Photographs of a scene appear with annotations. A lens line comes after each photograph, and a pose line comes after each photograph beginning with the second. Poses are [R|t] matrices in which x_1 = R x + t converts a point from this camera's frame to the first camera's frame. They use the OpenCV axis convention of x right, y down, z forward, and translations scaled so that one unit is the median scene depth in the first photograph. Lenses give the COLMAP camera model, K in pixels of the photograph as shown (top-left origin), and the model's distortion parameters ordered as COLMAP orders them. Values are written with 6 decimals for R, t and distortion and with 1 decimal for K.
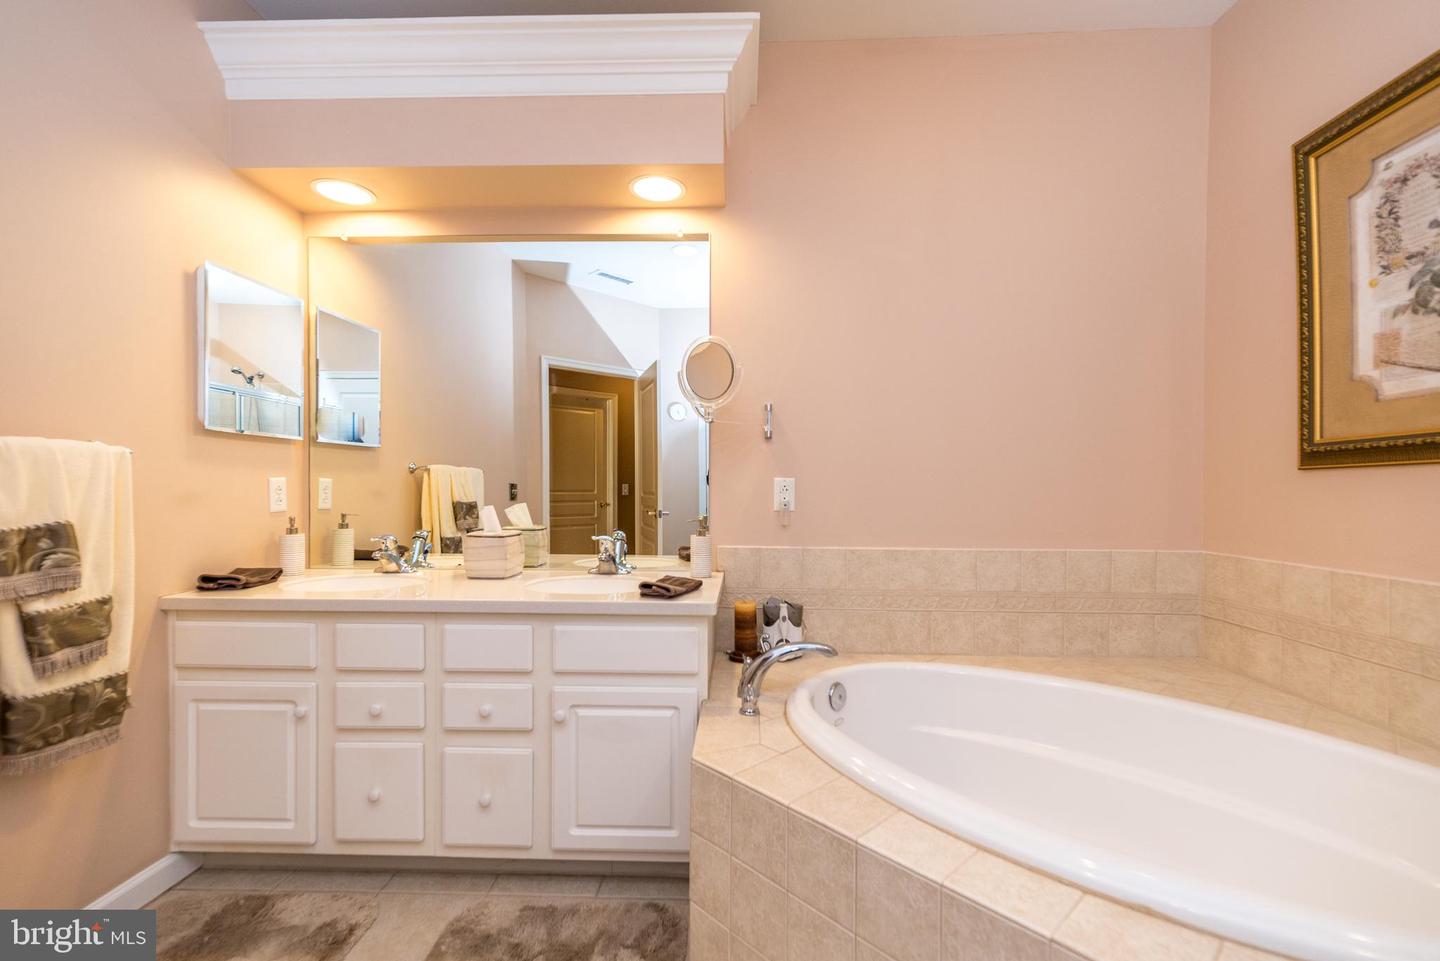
lens RADIAL K [[625.7, 0, 725.3], [0, 625.7, 489.2], [0, 0, 1]] dist [0.002820, 0.000422]
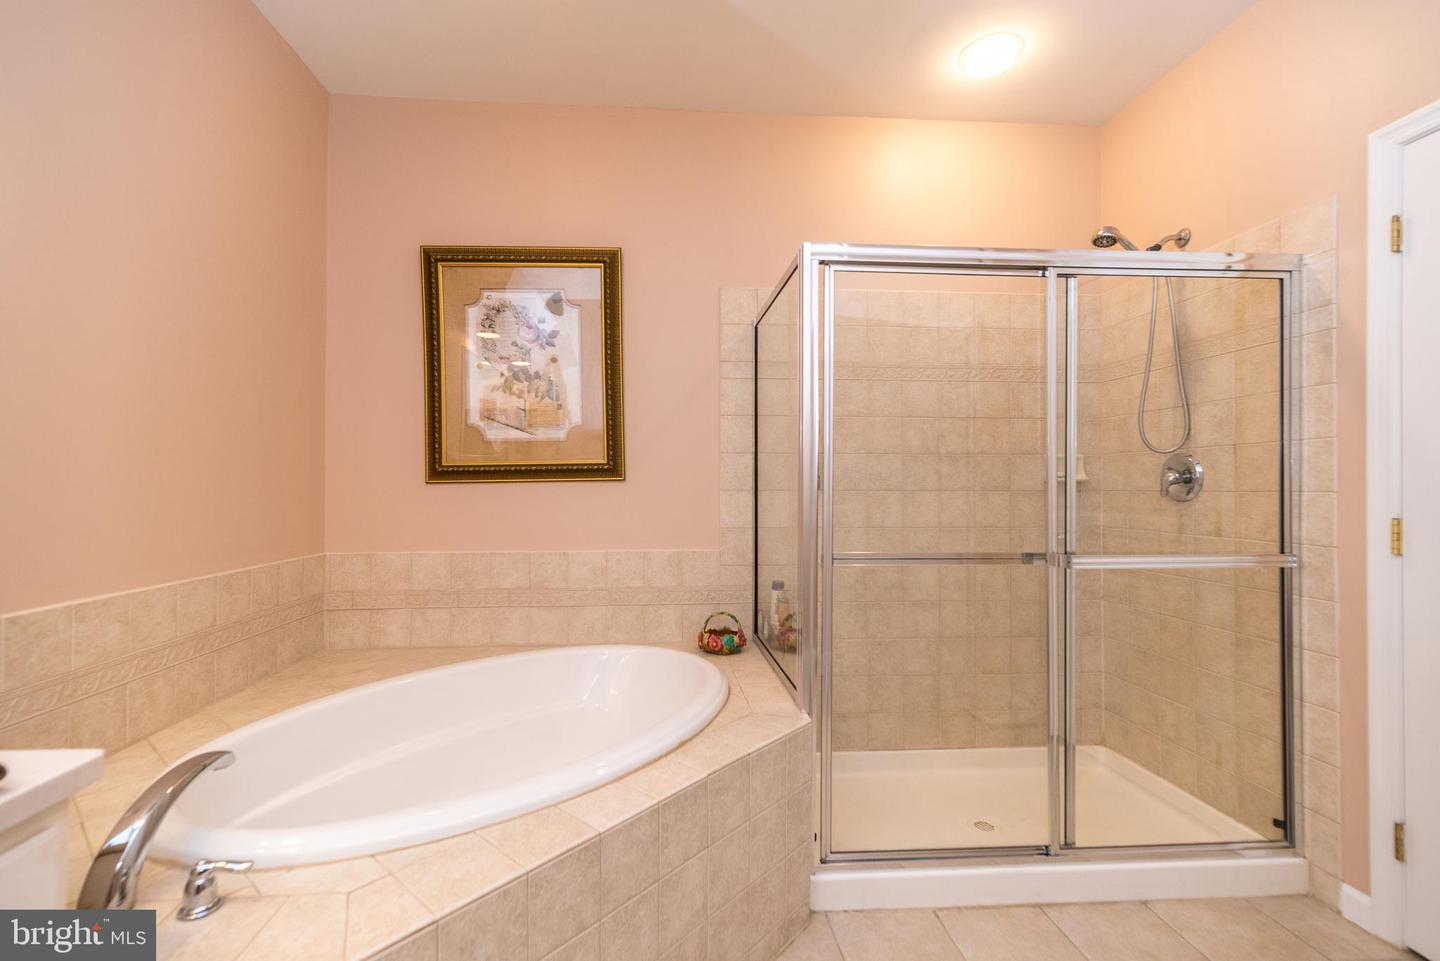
lens RADIAL K [[609.4, 0, 720.0], [0, 609.4, 480.5], [0, 0, 1]] dist [0.002065, 0.000146]
pose [[-0.118923, 0.008725, 0.992865, -0.522765], [0.001551, 0.999962, -0.008602, -0.025762], [-0.992902, 0.000517, -0.118932, 0.548481]]
